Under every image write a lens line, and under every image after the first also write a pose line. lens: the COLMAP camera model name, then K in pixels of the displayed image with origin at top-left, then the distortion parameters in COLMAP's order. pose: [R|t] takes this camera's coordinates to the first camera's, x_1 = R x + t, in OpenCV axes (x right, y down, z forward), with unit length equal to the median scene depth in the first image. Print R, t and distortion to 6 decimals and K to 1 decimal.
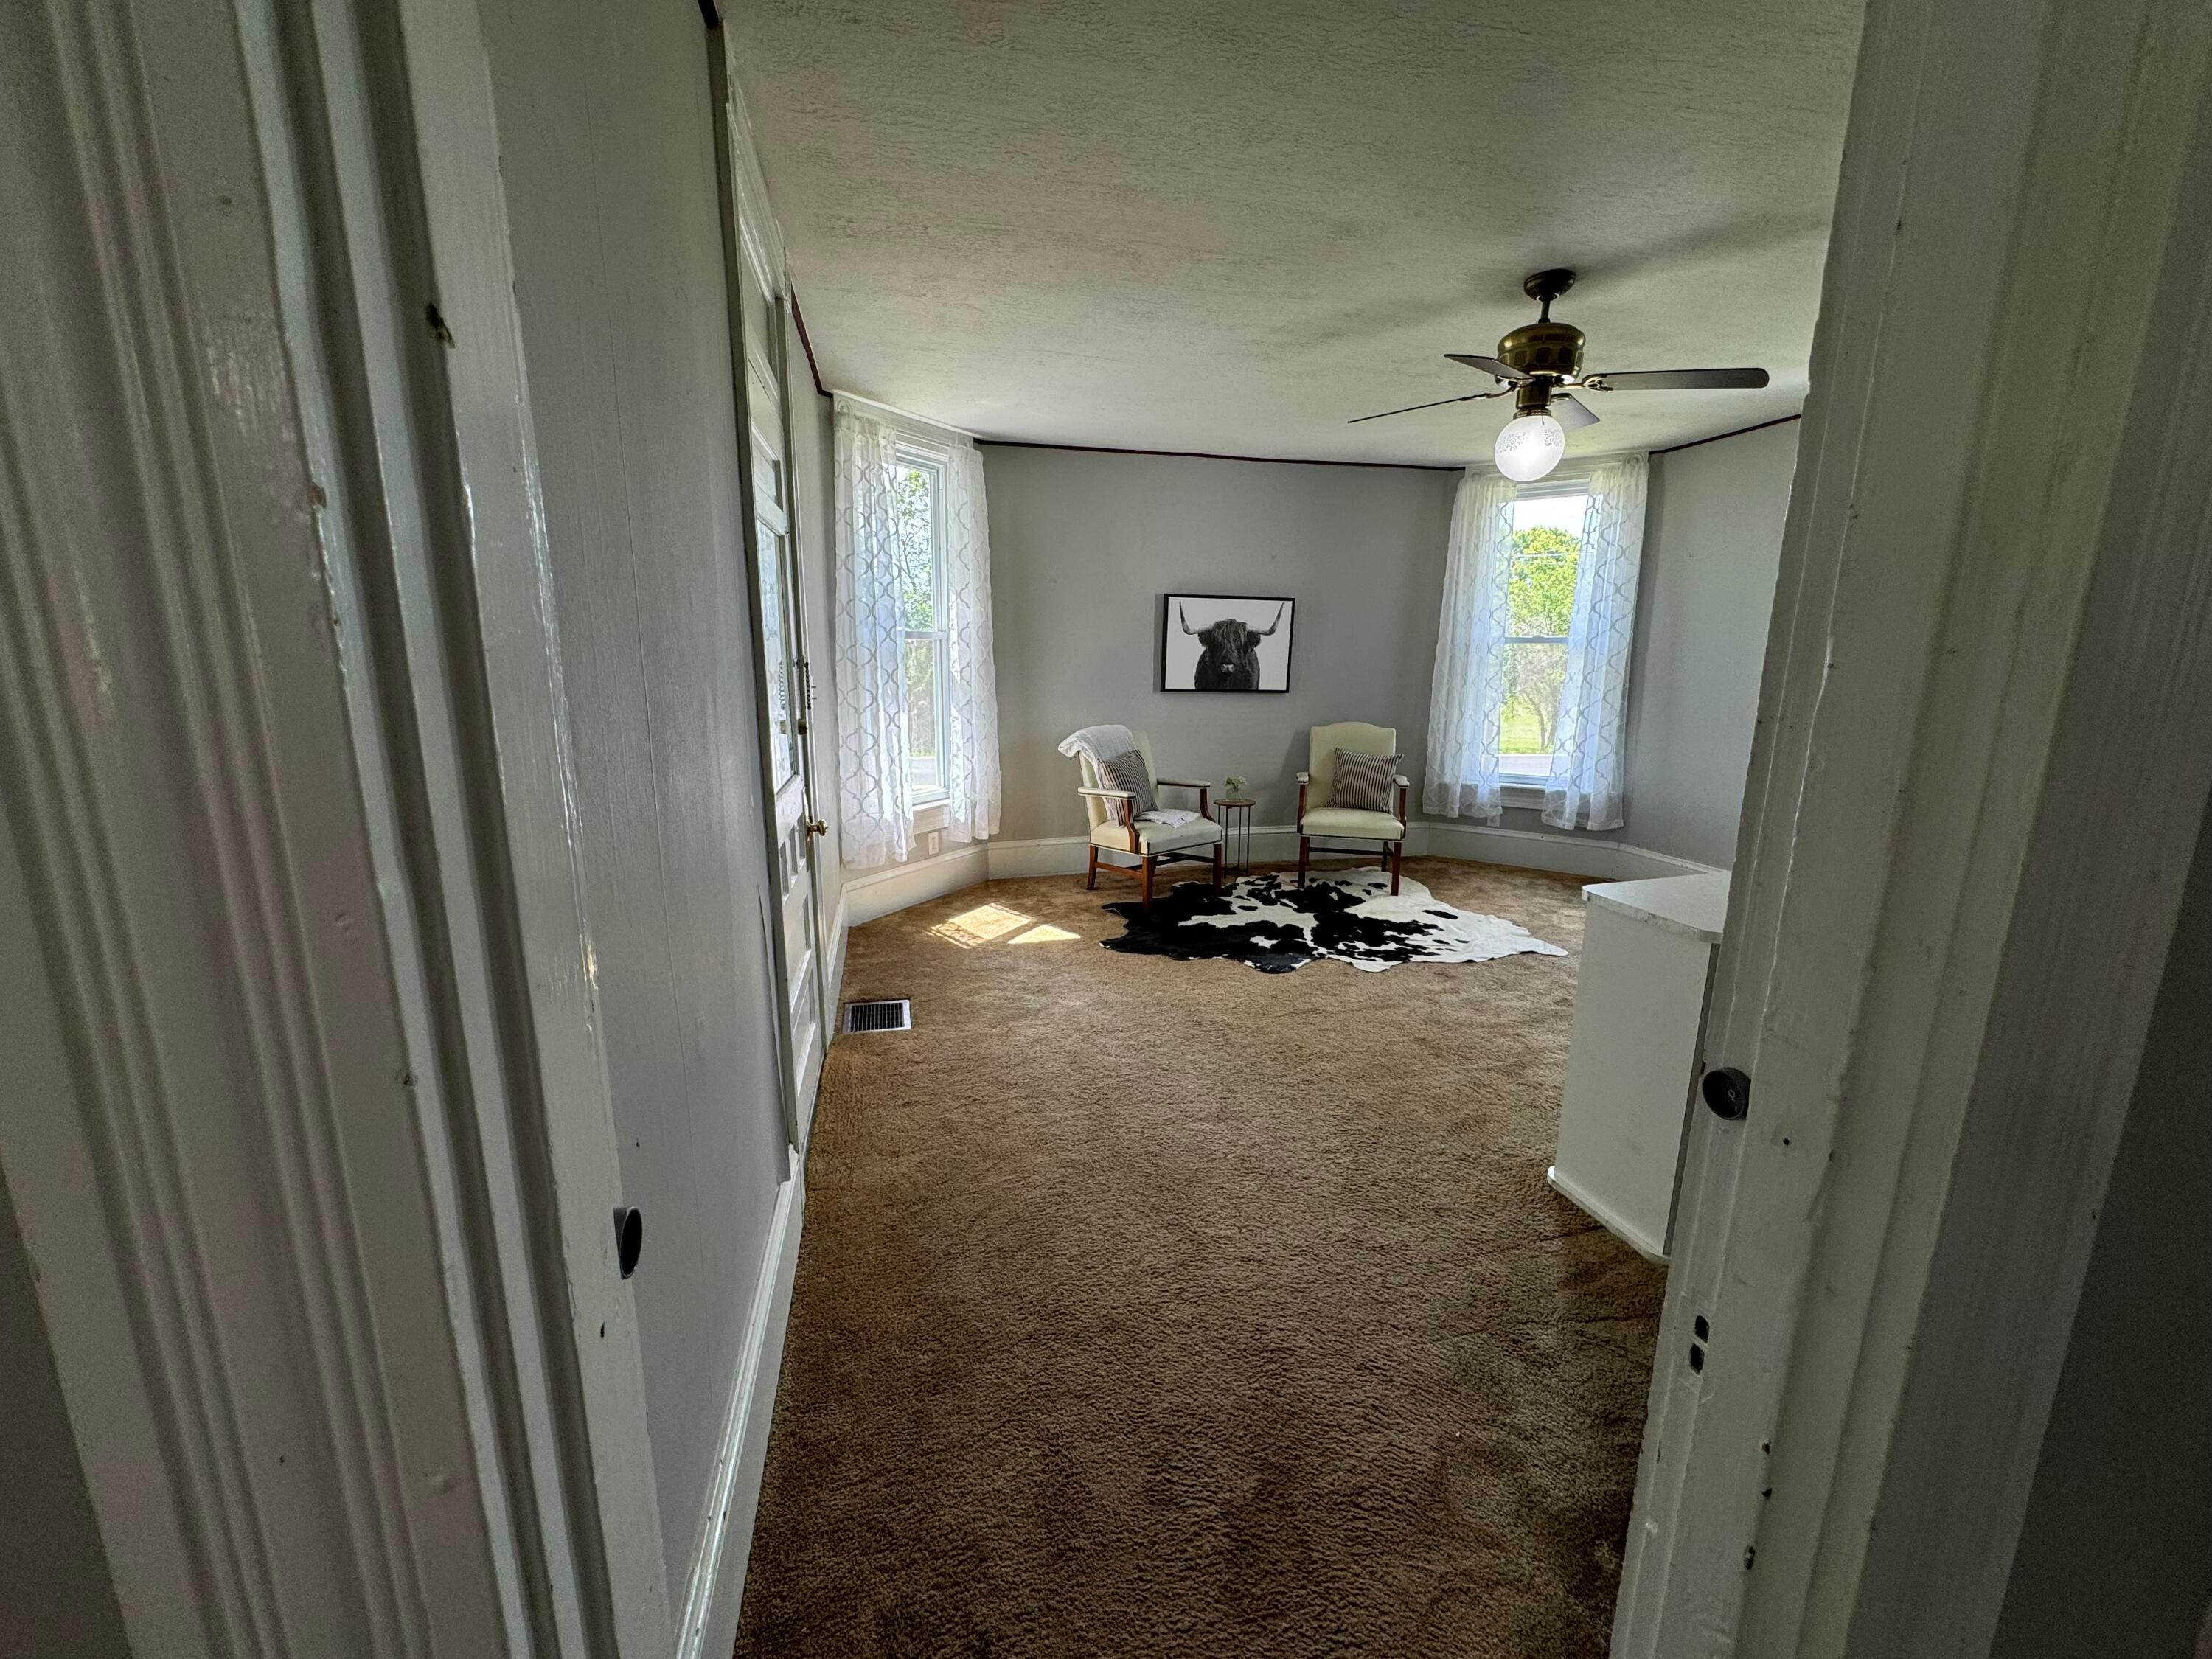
lens RADIAL K [[883.7, 0, 1105.7], [0, 883.7, 827.2], [0, 0, 1]] dist [-0.000521, -0.000065]
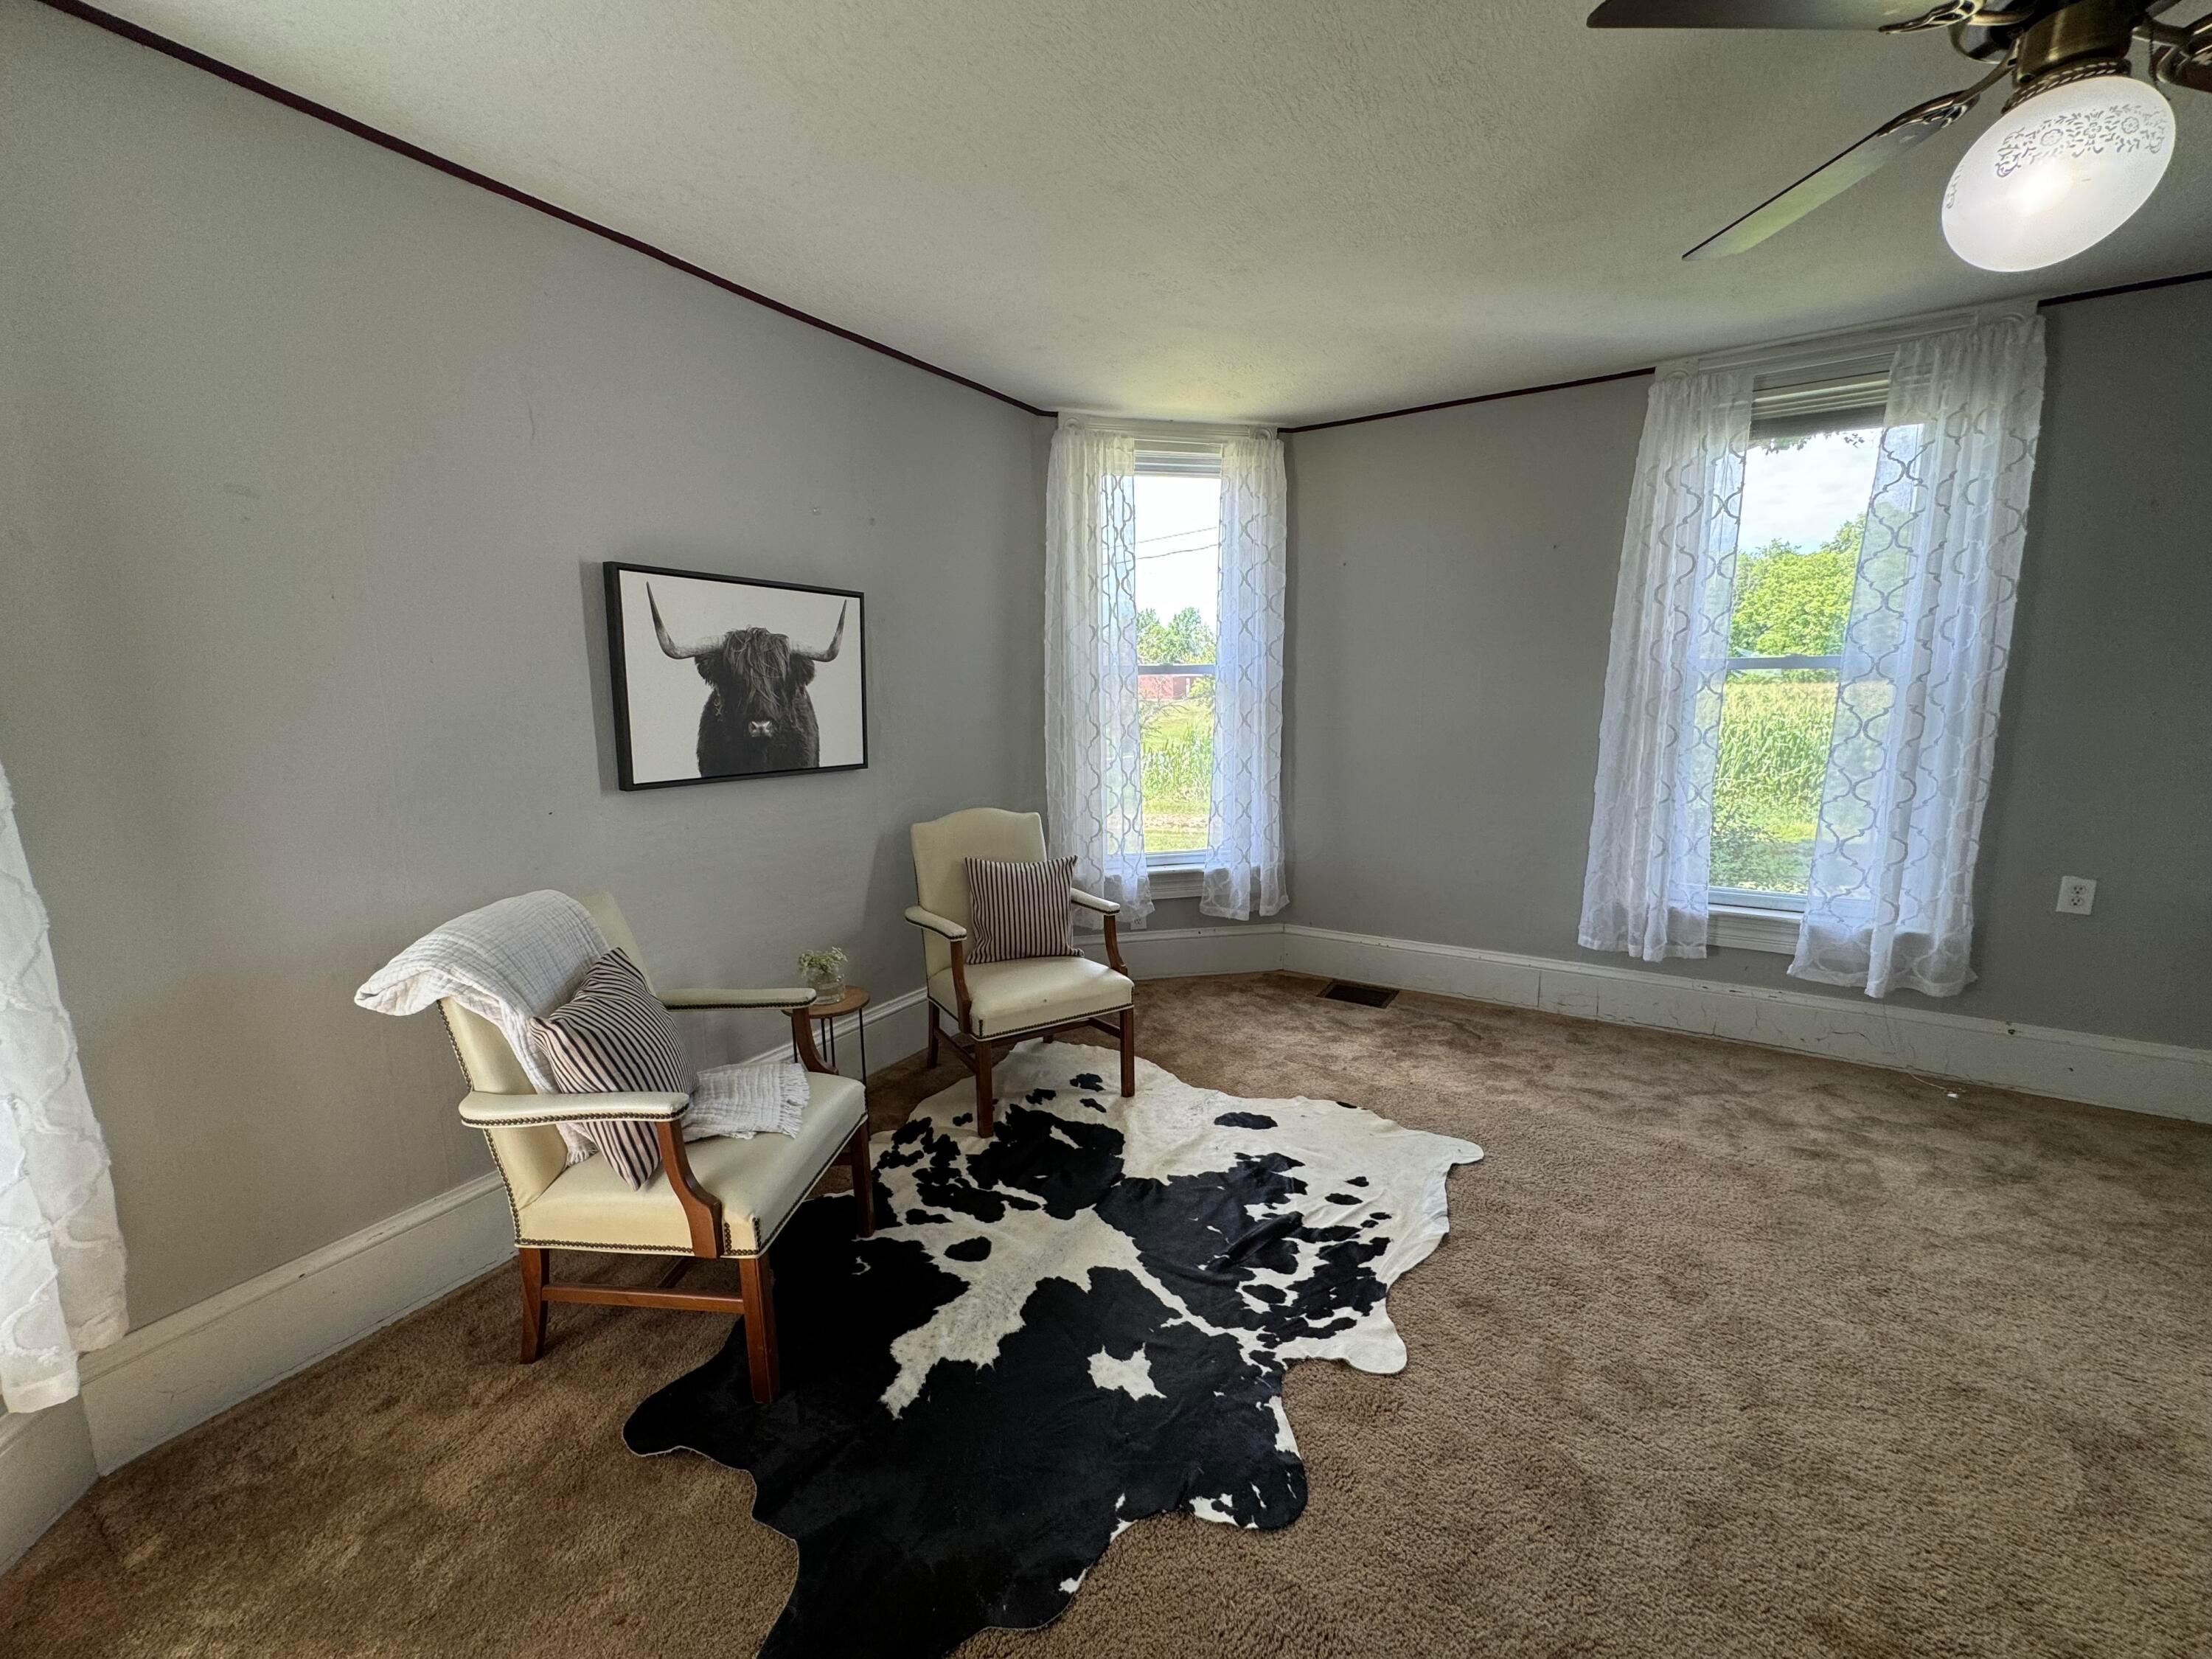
lens RADIAL K [[891.1, 0, 1110.9], [0, 891.1, 823.3], [0, 0, 1]] dist [0.000322, -0.000085]
pose [[0.709734, -0.122684, 0.693704, -0.075463], [0.150961, 0.988330, 0.020341, -0.117711], [-0.688105, 0.090285, 0.719973, 0.559770]]
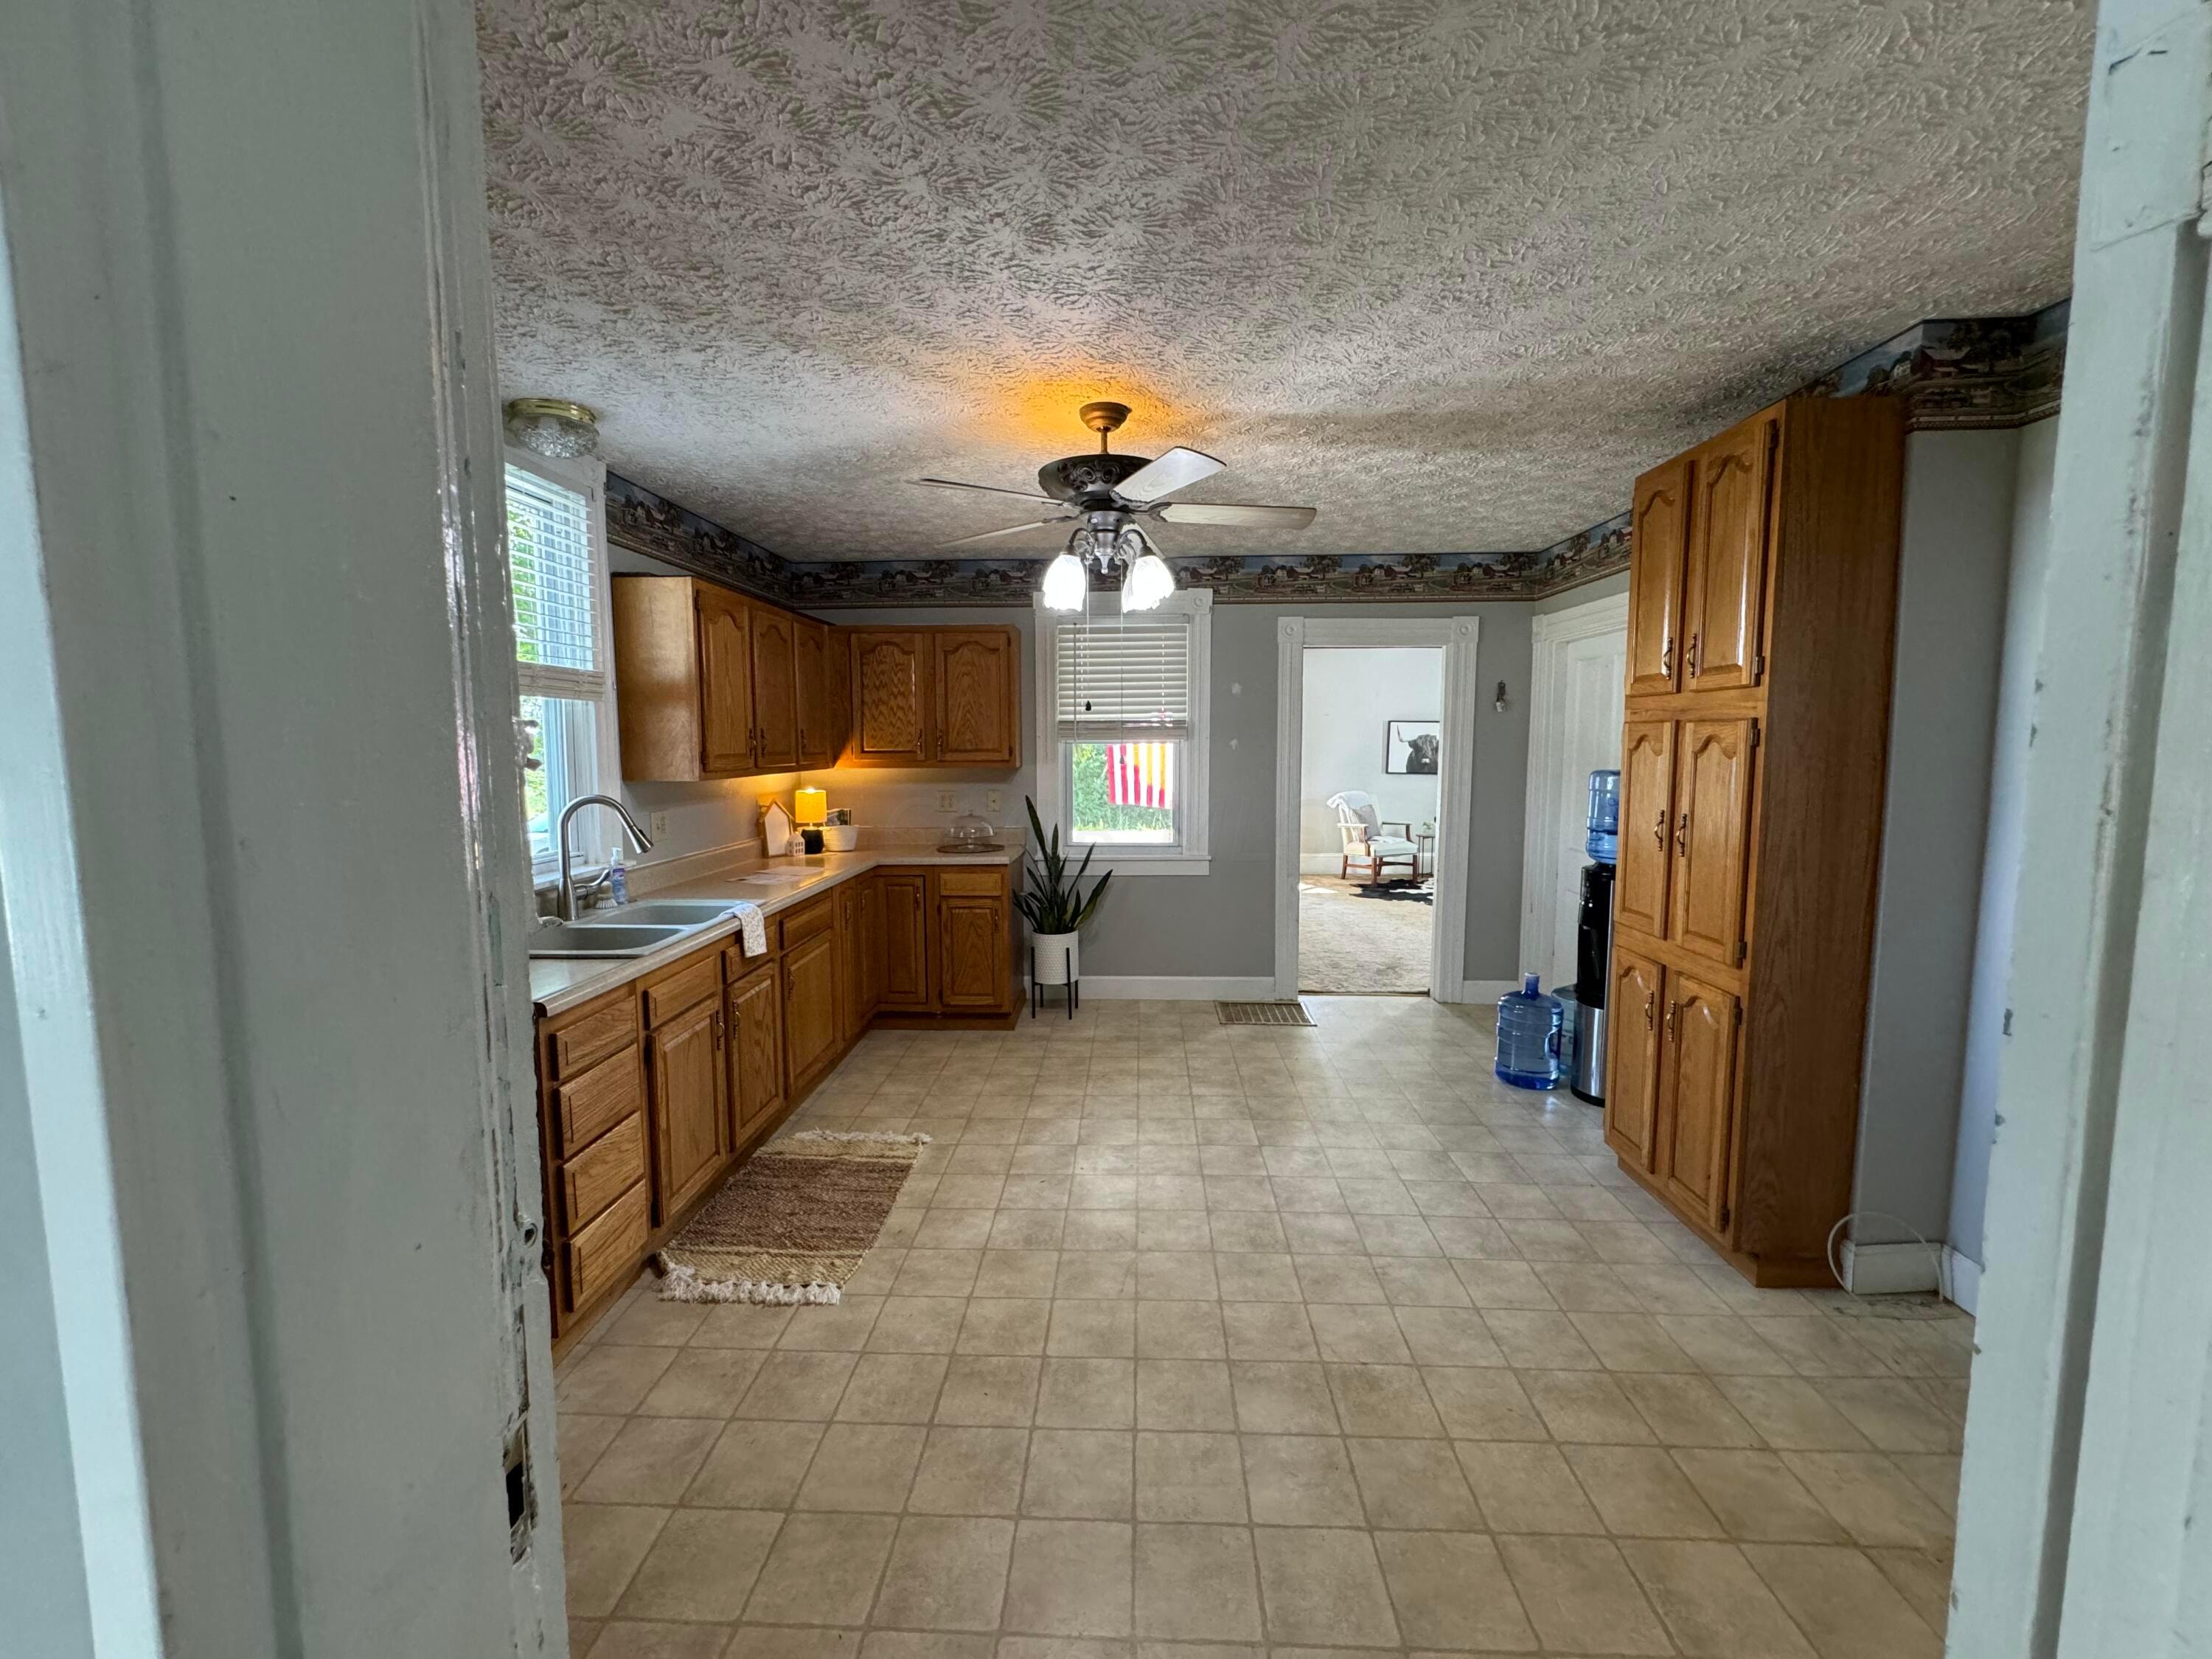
lens RADIAL K [[883.7, 0, 1105.7], [0, 883.7, 827.2], [0, 0, 1]] dist [-0.000521, -0.000065]
pose [[0.964683, 0.027380, -0.261987, -0.013791], [-0.055854, 0.993229, -0.101861, 0.177484], [0.257424, 0.112896, 0.959681, -0.900138]]
